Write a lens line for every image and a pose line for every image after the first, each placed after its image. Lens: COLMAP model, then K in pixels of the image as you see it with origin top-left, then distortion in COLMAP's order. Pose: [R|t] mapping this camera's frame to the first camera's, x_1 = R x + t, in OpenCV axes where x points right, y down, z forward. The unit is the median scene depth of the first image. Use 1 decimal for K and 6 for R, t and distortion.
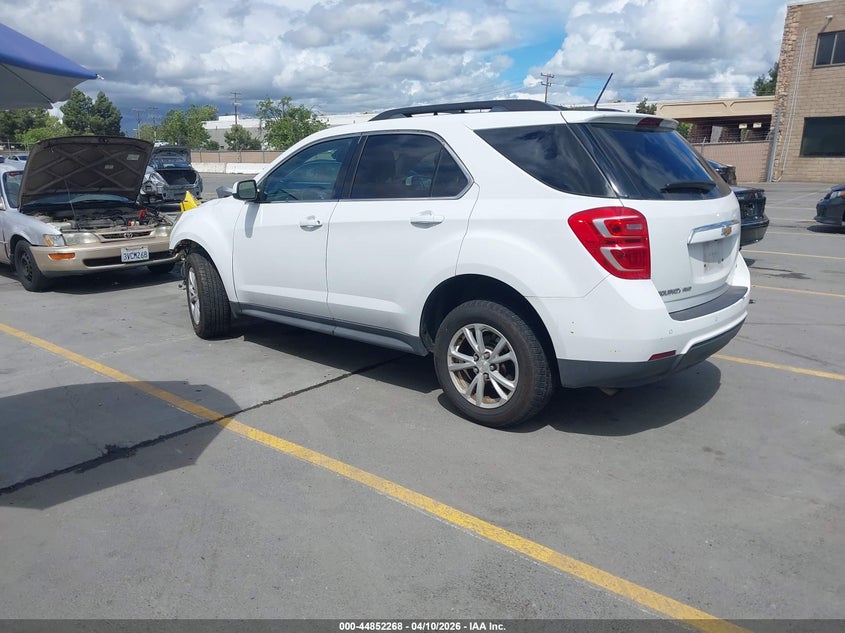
lens RADIAL K [[680.9, 0, 422.5], [0, 680.9, 316.5], [0, 0, 1]] dist [0.001376, -0.002229]
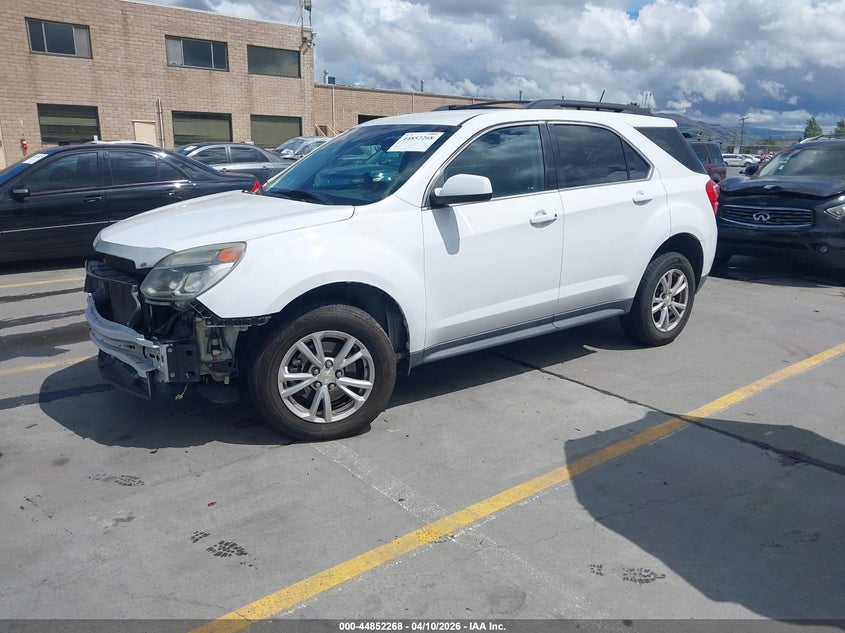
lens RADIAL K [[687.5, 0, 422.5], [0, 687.5, 316.5], [0, 0, 1]] dist [0.012583, 0.009925]
pose [[0.156837, -0.224919, 0.961672, -1.097164], [0.215018, 0.958142, 0.189026, -0.219058], [-0.963934, 0.177131, 0.198633, 0.995264]]
